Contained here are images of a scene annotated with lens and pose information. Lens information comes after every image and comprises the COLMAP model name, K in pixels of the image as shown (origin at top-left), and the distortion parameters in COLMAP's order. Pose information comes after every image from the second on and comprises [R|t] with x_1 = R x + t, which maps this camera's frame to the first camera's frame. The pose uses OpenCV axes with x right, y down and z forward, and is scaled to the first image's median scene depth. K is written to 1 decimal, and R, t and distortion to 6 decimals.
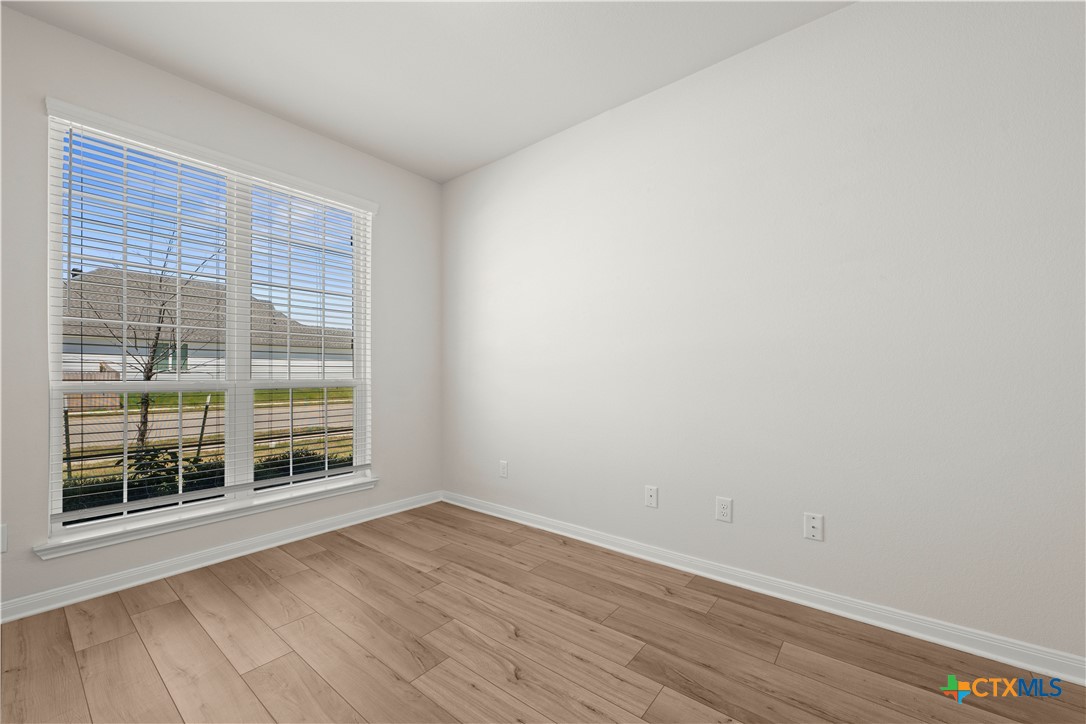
lens RADIAL K [[435.1, 0, 541.3], [0, 435.1, 377.4], [0, 0, 1]] dist [0.003153, -0.001366]
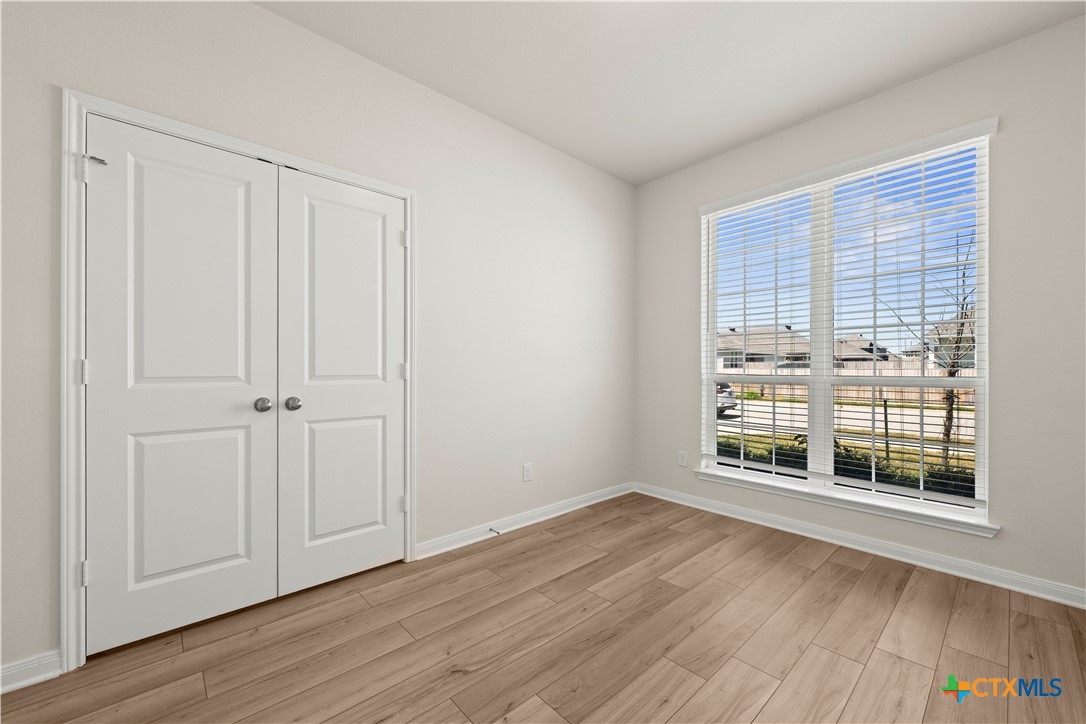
lens RADIAL K [[435.1, 0, 559.9], [0, 435.1, 370.3], [0, 0, 1]] dist [0.003153, -0.001366]
pose [[-0.156150, -0.001427, -0.987732, 0.458277], [-0.007600, 0.999971, -0.000243, -0.003187], [0.987704, 0.007469, -0.156157, 0.517043]]
